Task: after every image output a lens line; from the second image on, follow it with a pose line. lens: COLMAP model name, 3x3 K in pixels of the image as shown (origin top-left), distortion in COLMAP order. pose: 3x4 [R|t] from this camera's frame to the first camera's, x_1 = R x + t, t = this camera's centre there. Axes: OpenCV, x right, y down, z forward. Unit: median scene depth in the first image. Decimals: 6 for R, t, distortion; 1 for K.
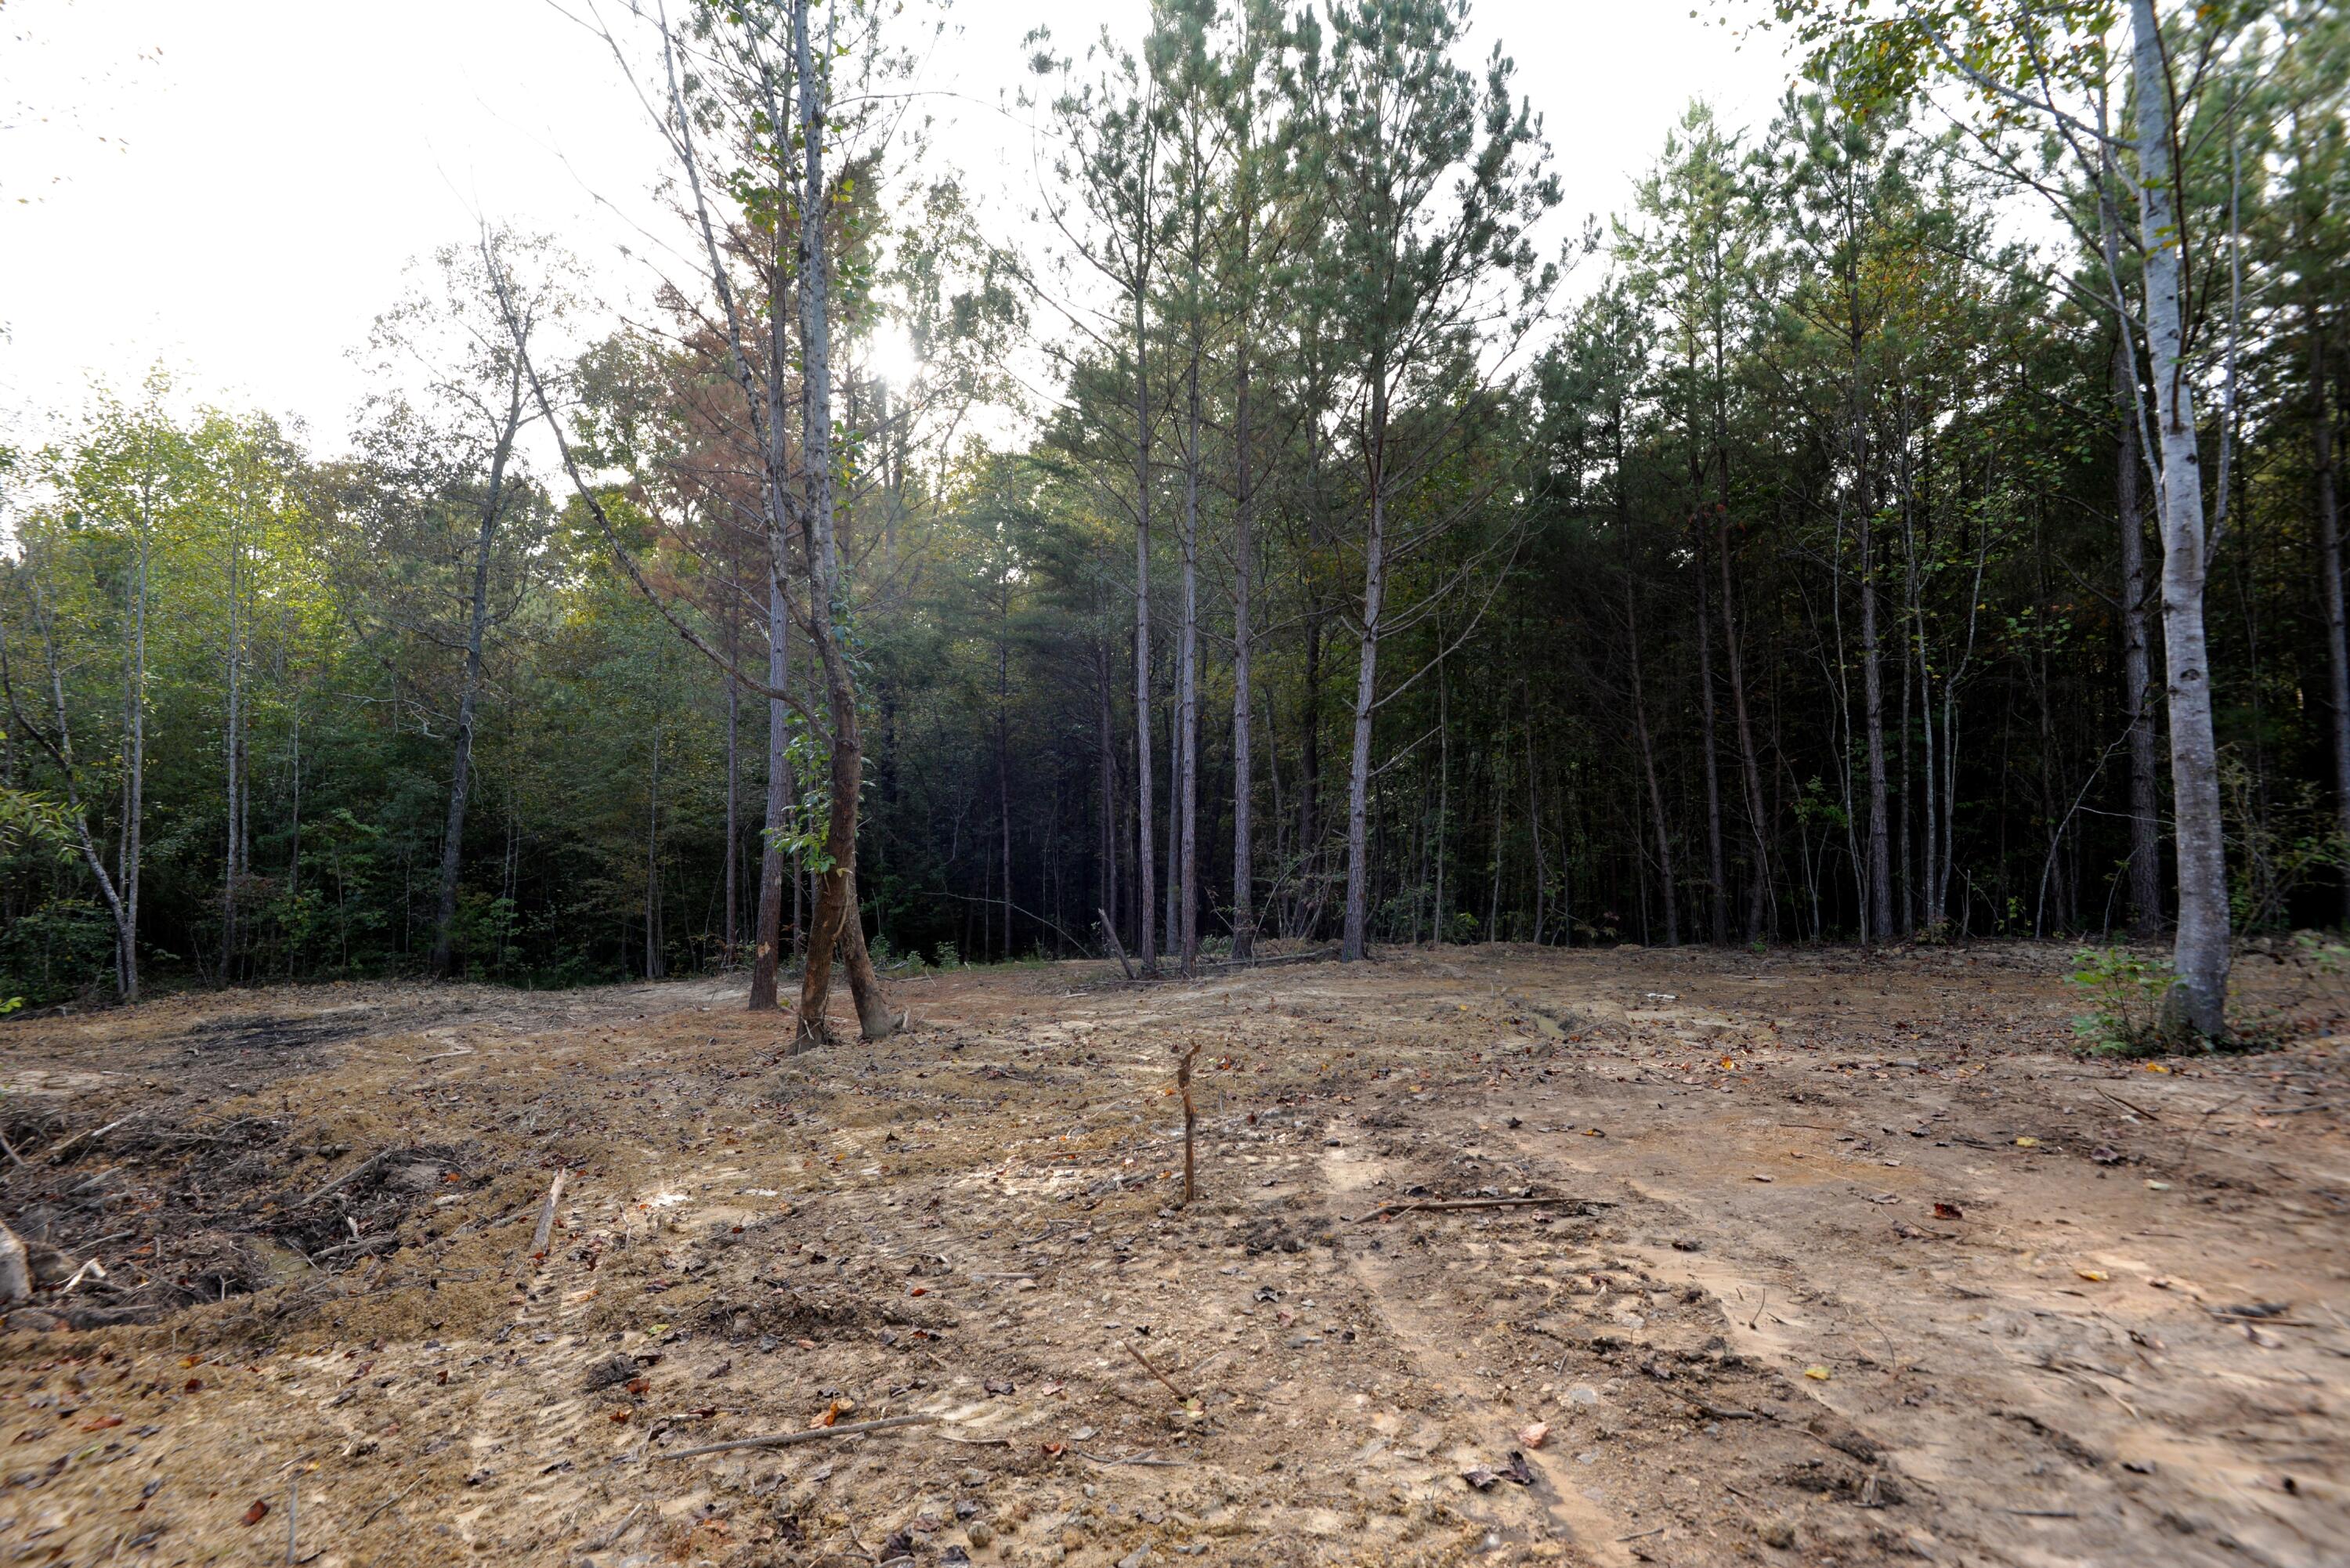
lens RADIAL K [[1076.1, 0, 1134.2], [0, 1076.1, 823.0], [0, 0, 1]] dist [-0.020774, -0.002171]
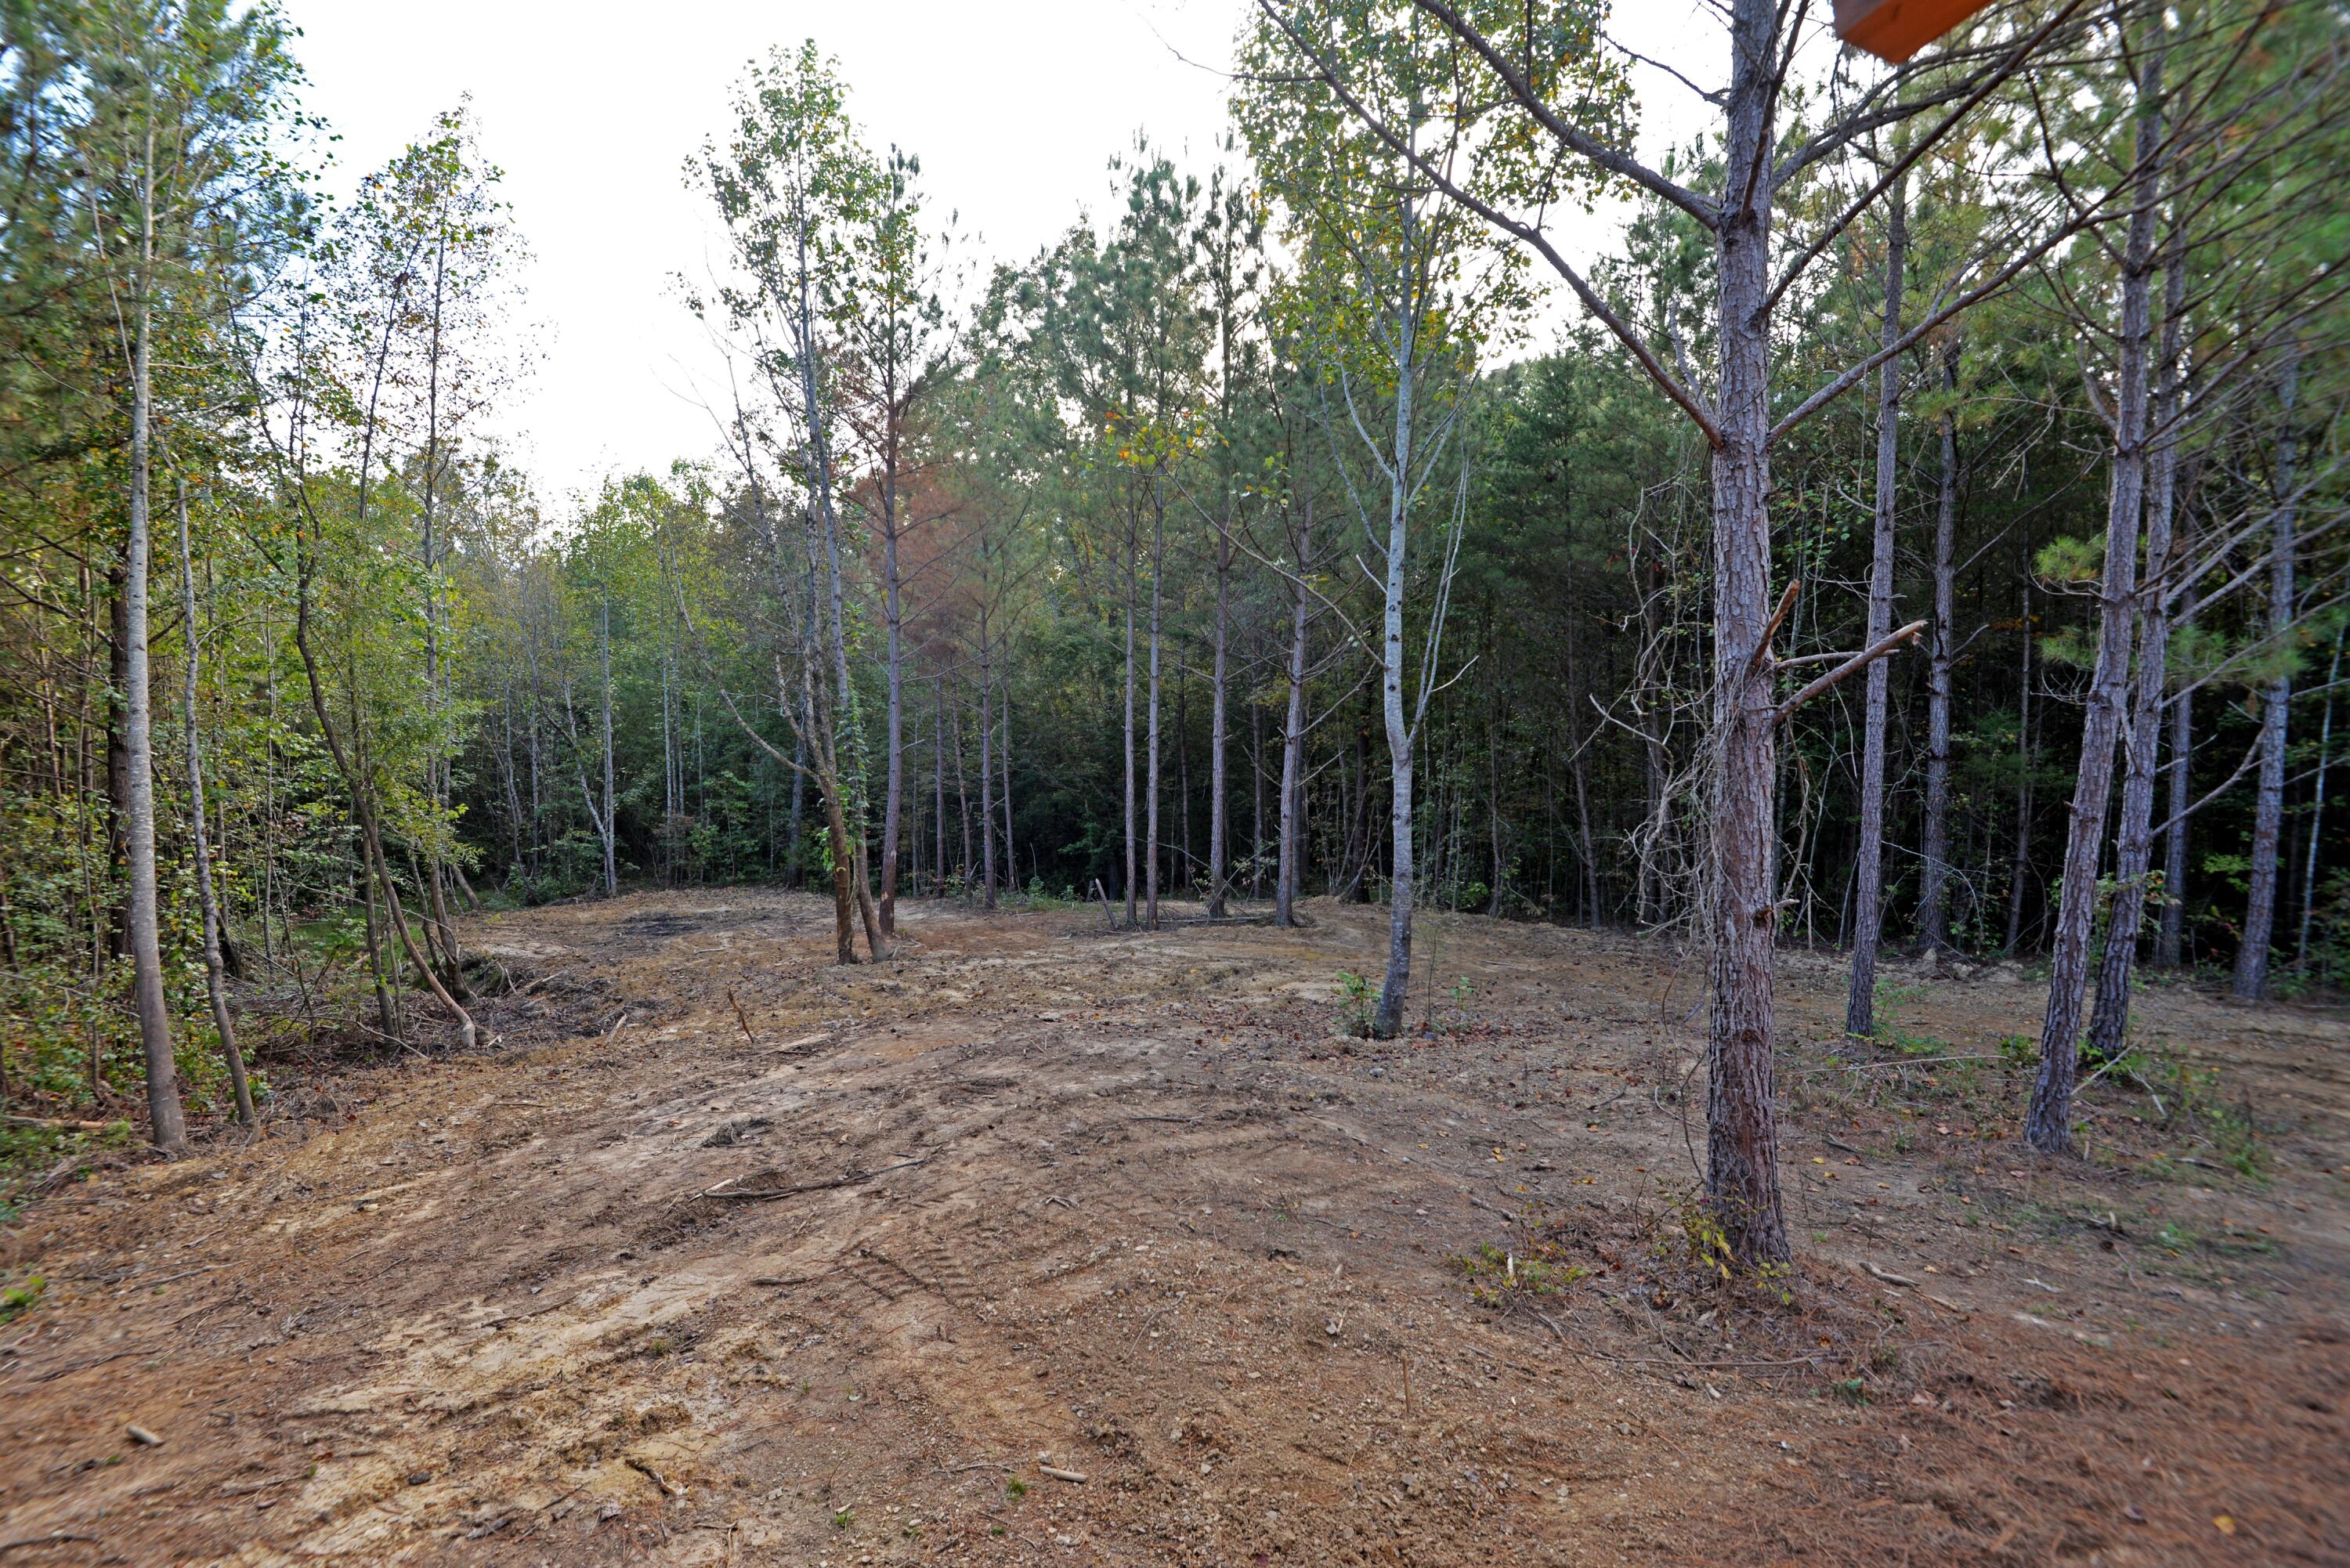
lens RADIAL K [[1076.1, 0, 1157.6], [0, 1076.1, 796.2], [0, 0, 1]] dist [-0.020774, -0.002171]
pose [[0.940673, 0.022099, -0.338595, 0.340397], [-0.001185, 0.998085, 0.061849, -0.076631], [0.339314, -0.057778, 0.938897, -0.203927]]
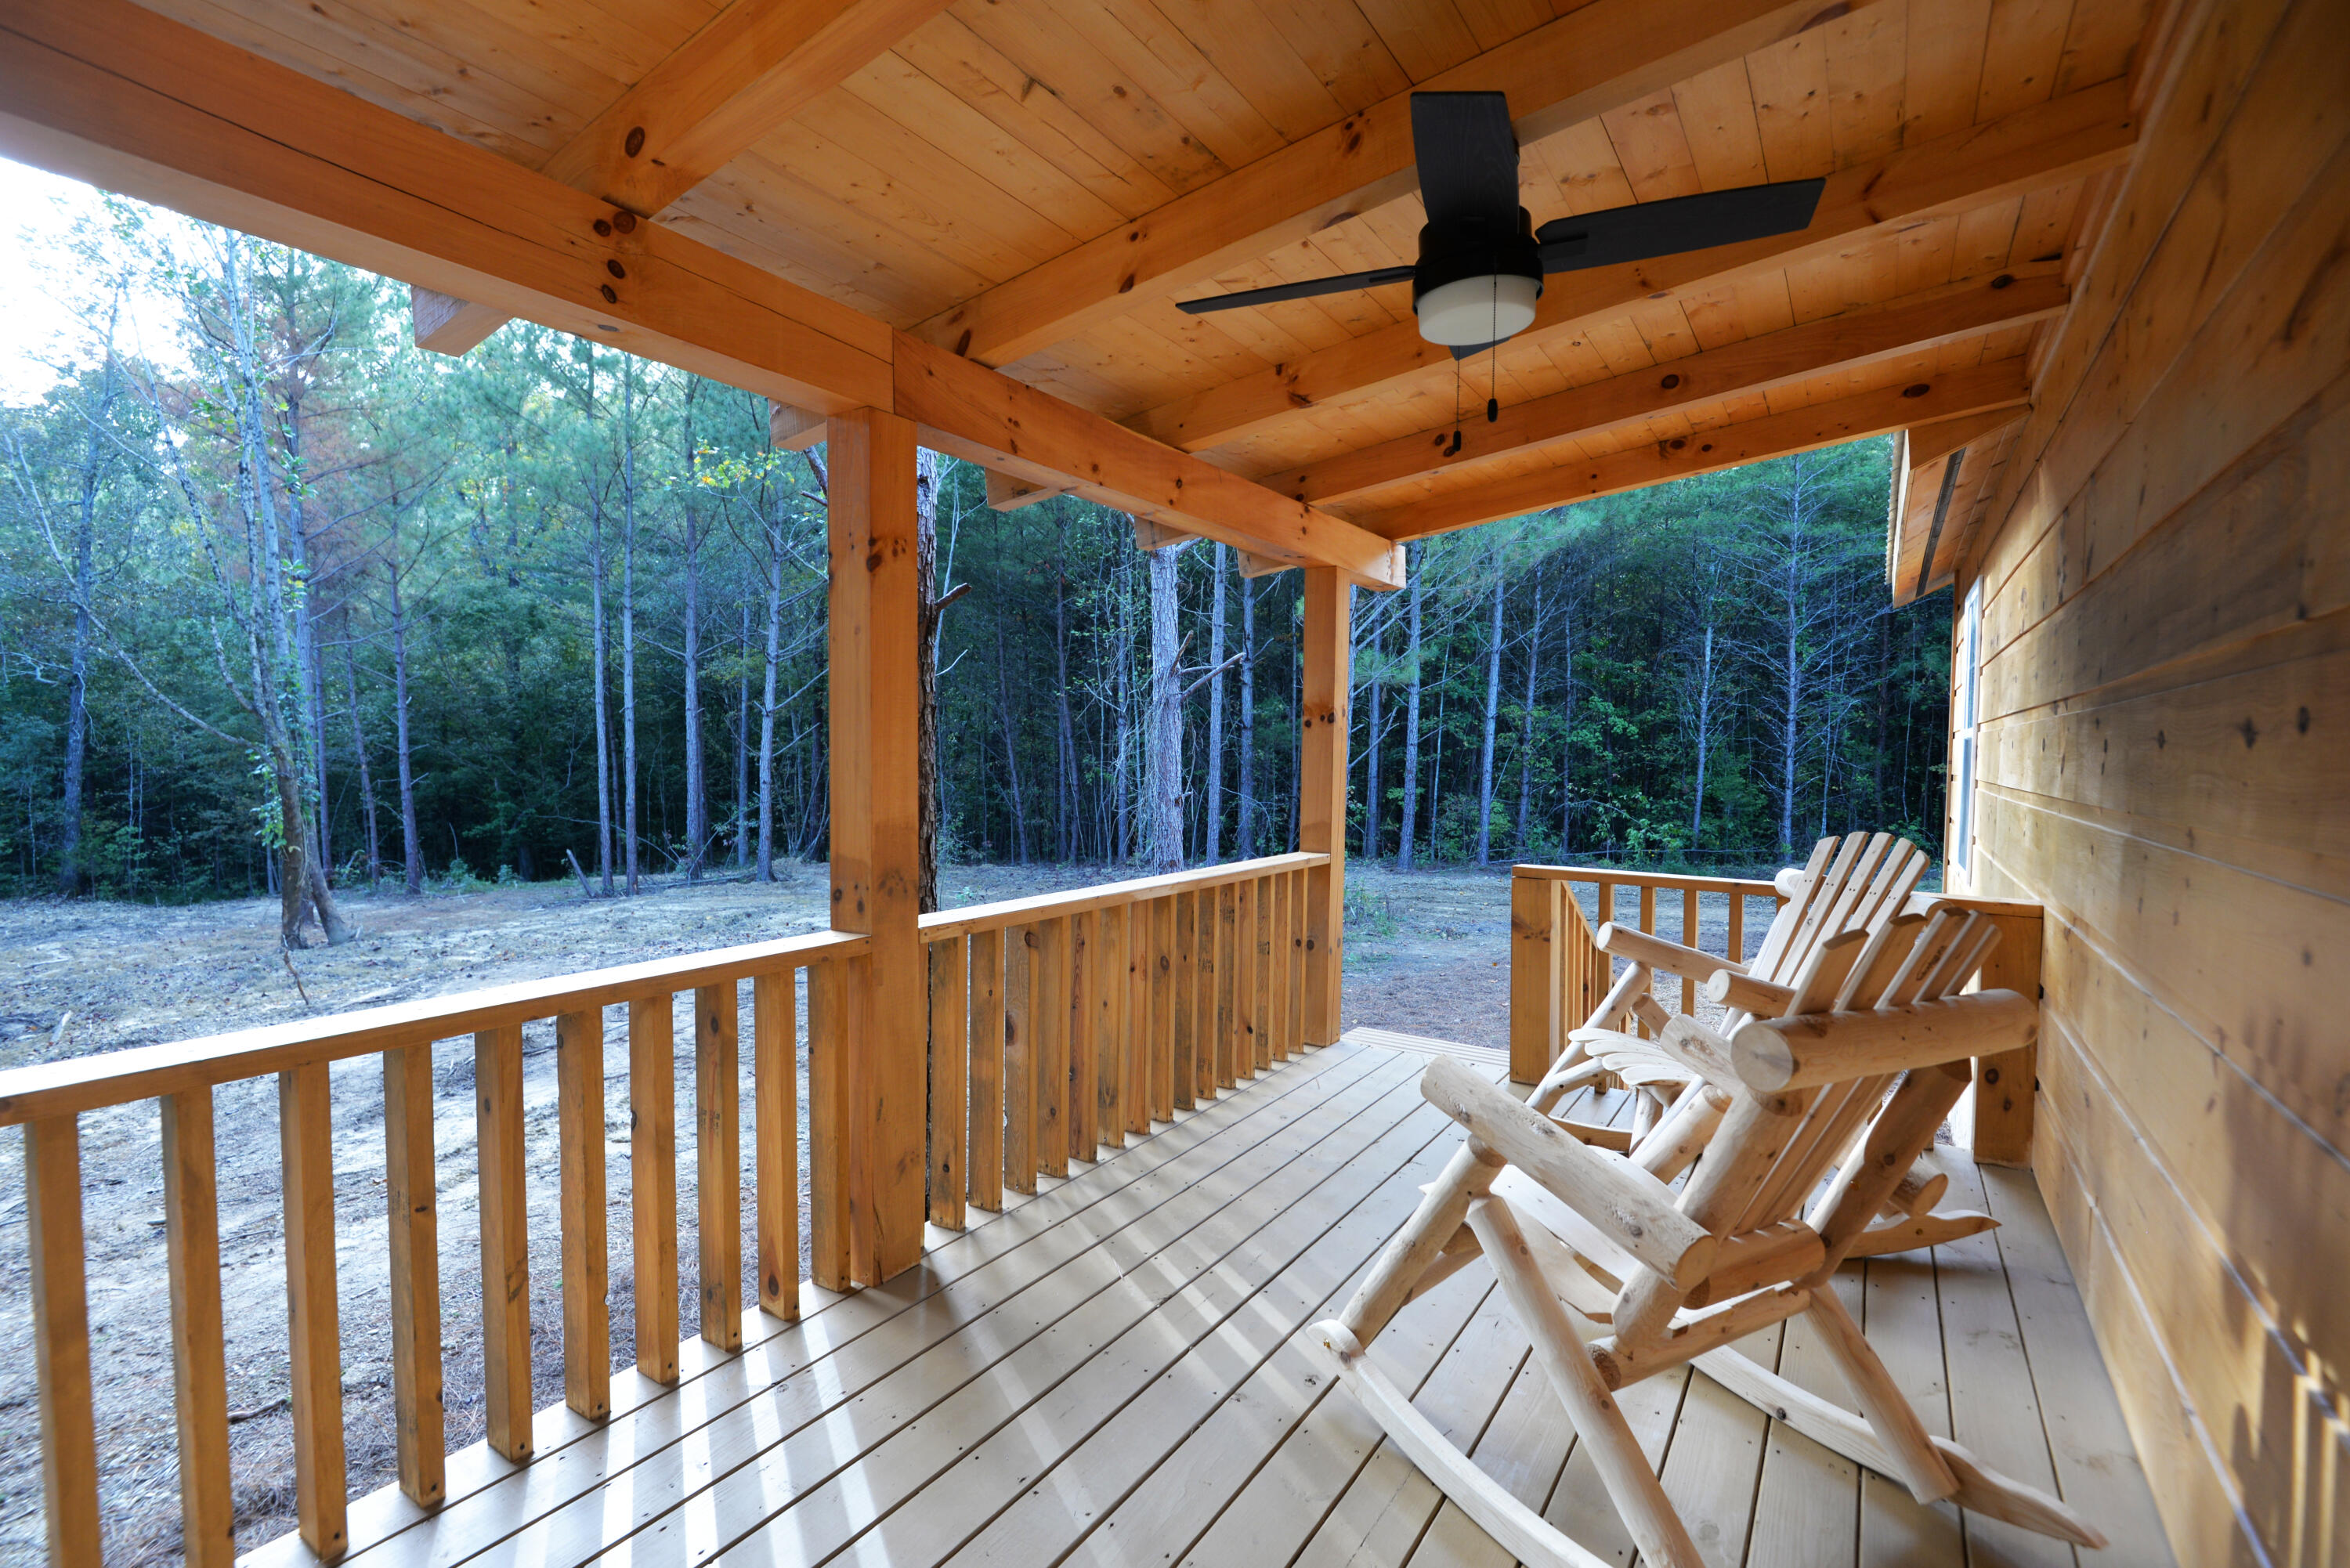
lens RADIAL K [[1076.1, 0, 1165.1], [0, 1076.1, 793.3], [0, 0, 1]] dist [-0.020774, -0.002171]
pose [[0.977457, -0.002957, 0.211116, 0.289929], [-0.013363, 0.997031, 0.075835, -0.074195], [-0.210713, -0.076947, 0.974515, -0.368318]]
